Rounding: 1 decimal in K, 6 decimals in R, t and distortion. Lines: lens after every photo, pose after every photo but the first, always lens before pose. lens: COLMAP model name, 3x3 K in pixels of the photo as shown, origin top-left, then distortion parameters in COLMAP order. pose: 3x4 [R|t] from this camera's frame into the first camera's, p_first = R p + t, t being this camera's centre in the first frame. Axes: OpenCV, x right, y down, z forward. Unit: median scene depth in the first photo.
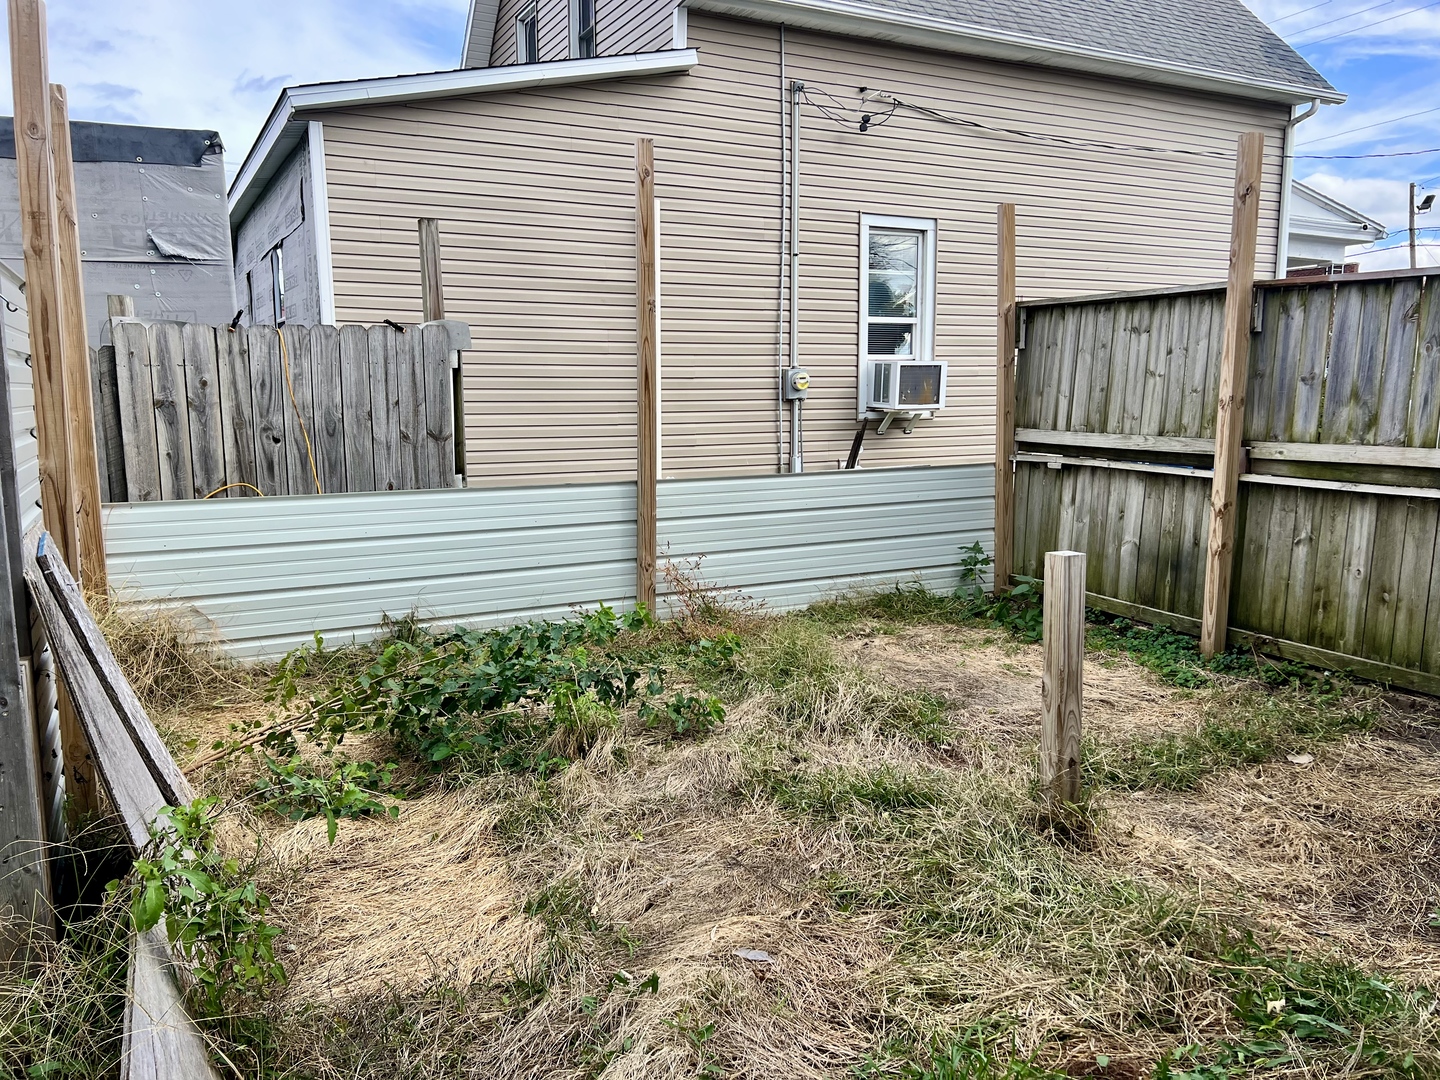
lens RADIAL K [[1094.5, 0, 717.6], [0, 1094.5, 545.0], [0, 0, 1]] dist [0.045571, -0.056168]
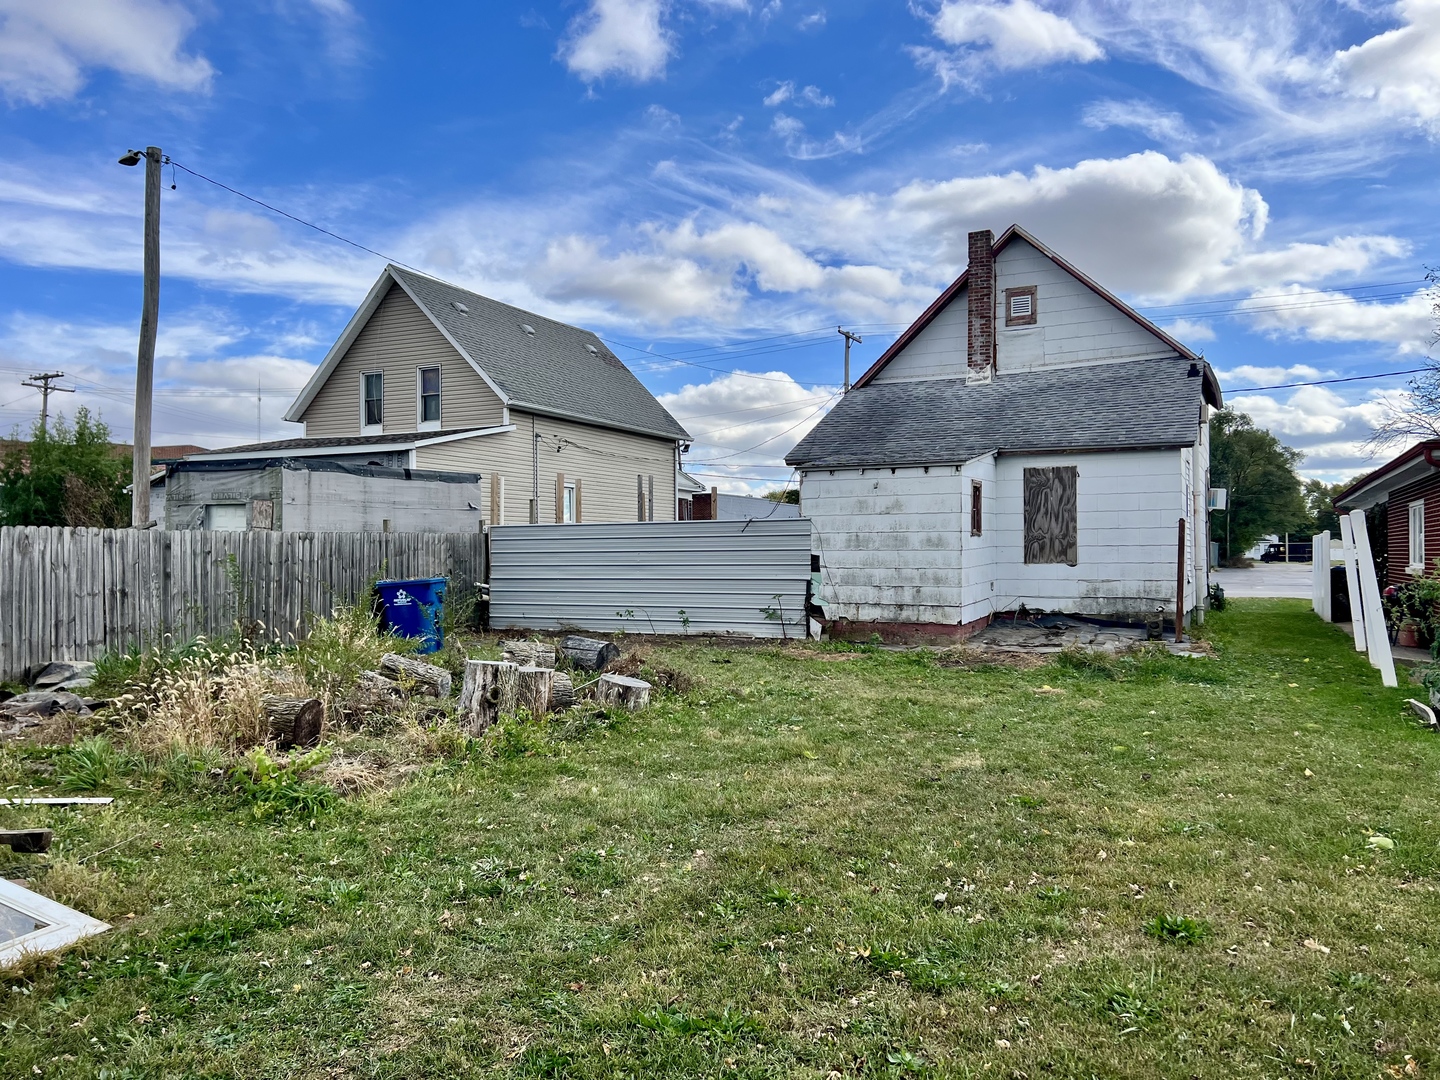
lens RADIAL K [[1094.5, 0, 721.5], [0, 1094.5, 544.7], [0, 0, 1]] dist [0.045571, -0.056168]
pose [[0.803756, 0.002808, 0.594952, -1.103219], [0.092192, 0.987323, -0.129207, 0.215493], [-0.587773, 0.158700, 0.793308, -1.260092]]
